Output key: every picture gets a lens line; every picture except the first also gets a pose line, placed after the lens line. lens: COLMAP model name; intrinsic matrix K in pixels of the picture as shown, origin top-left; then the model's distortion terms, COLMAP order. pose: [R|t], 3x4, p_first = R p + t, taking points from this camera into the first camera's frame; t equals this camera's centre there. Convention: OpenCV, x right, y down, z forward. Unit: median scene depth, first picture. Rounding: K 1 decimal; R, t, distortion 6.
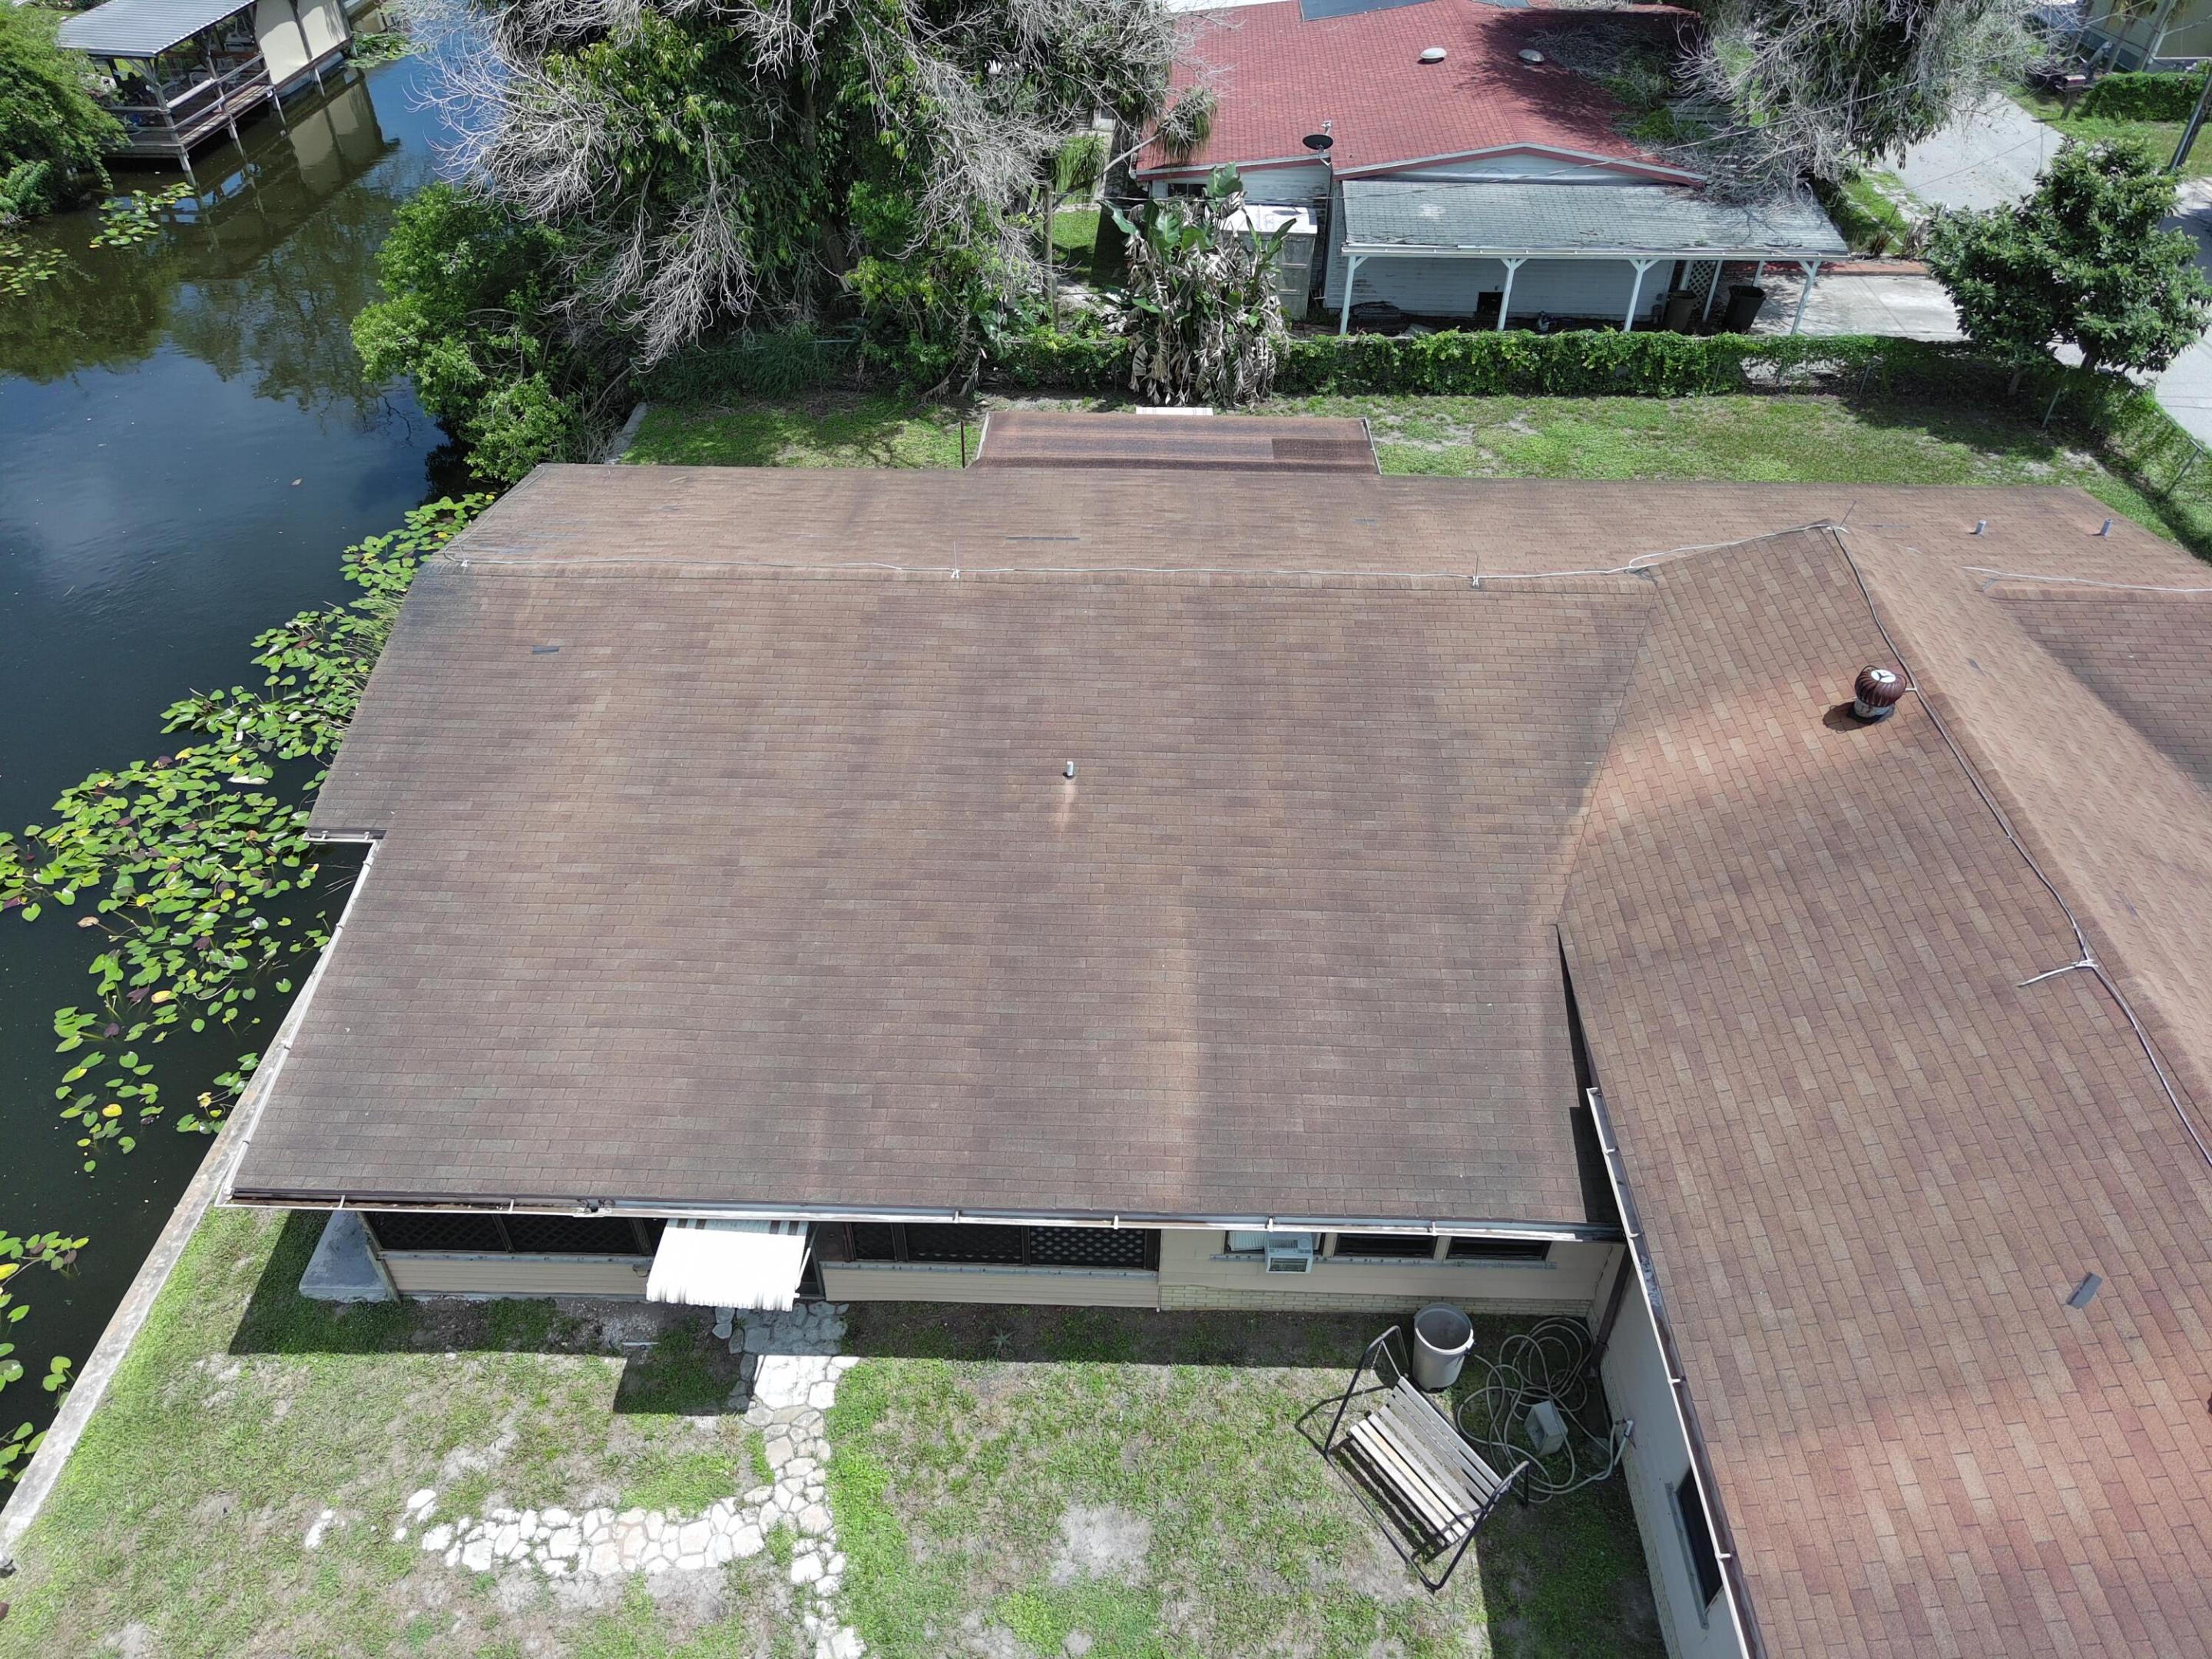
lens RADIAL K [[1503.4, 0, 1103.9], [0, 1503.4, 818.3], [0, 0, 1]] dist [0.018854, -0.018751]
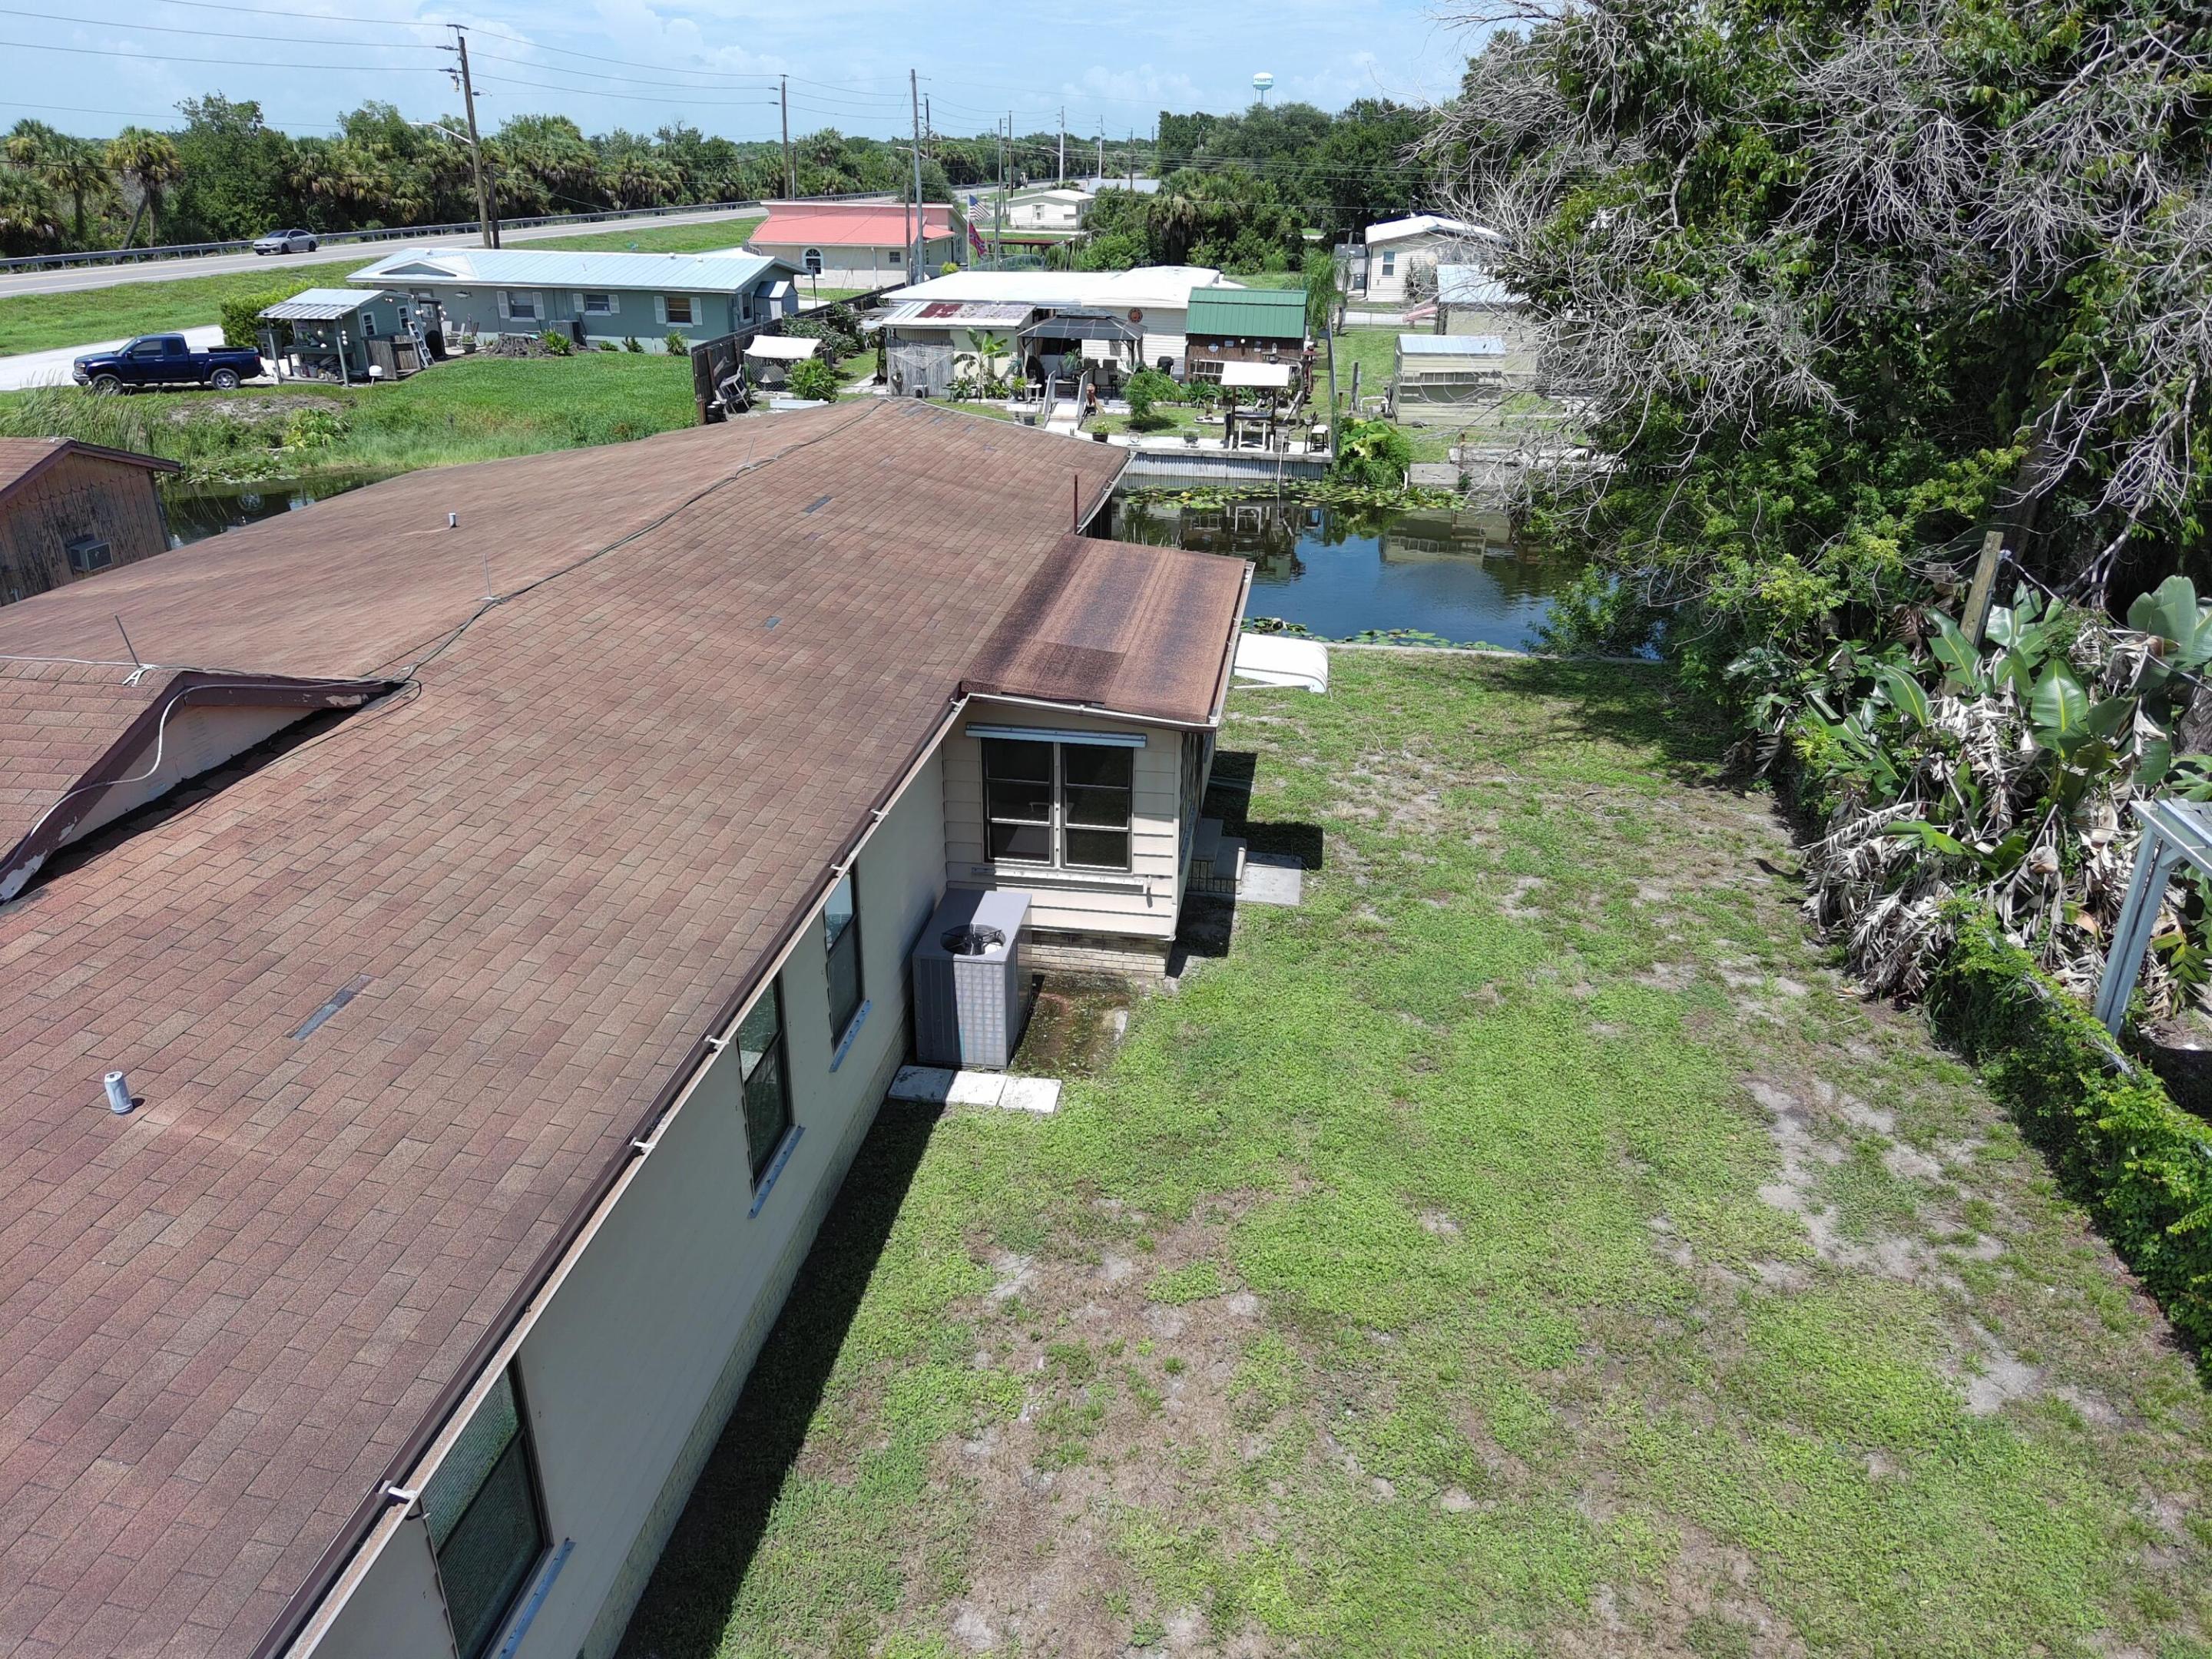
lens RADIAL K [[1515.7, 0, 1117.0], [0, 1515.7, 824.2], [0, 0, 1]] dist [0.008848, -0.002245]
pose [[-0.109925, 0.395096, -0.912039, 1.117406], [-0.659107, 0.657856, 0.364423, -0.669460], [0.743972, 0.641190, 0.188096, 1.410061]]
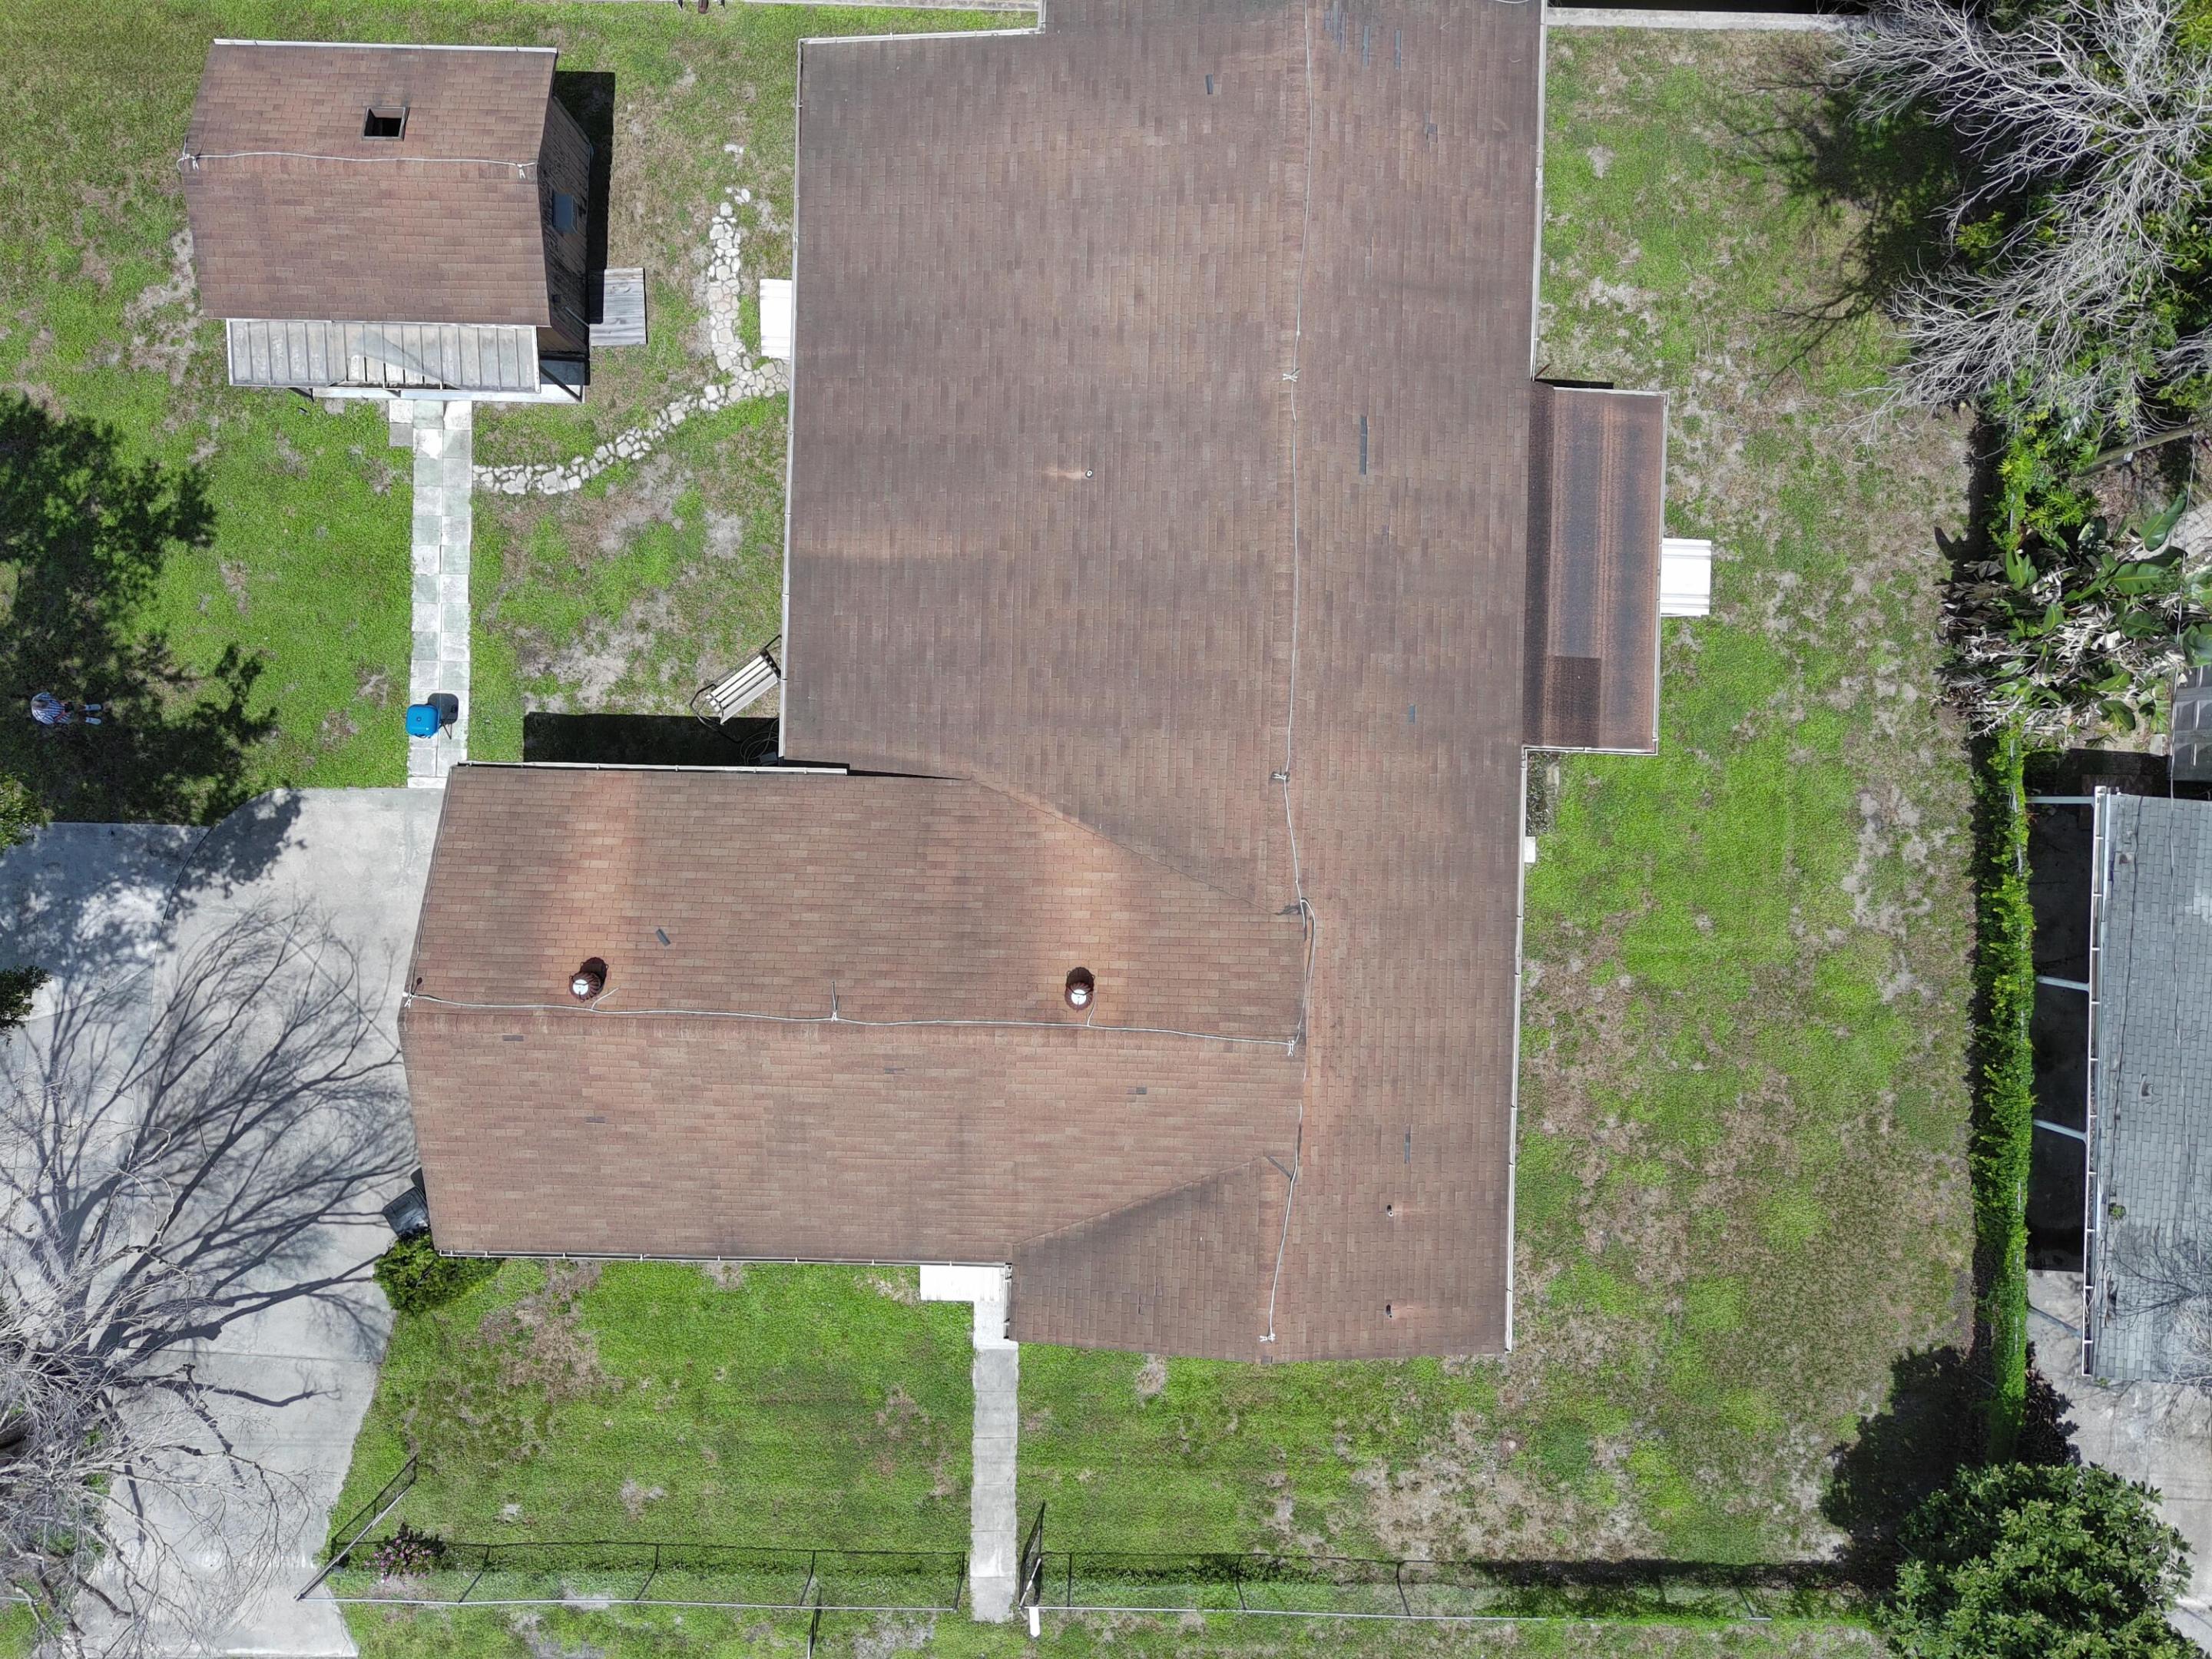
lens RADIAL K [[1515.7, 0, 1117.0], [0, 1515.7, 824.2], [0, 0, 1]] dist [0.008848, -0.002245]
pose [[-0.000161, 0.999991, 0.004202, 0.345459], [-0.664152, -0.003249, 0.747591, -1.279010], [0.747598, -0.002671, 0.664146, 0.024968]]
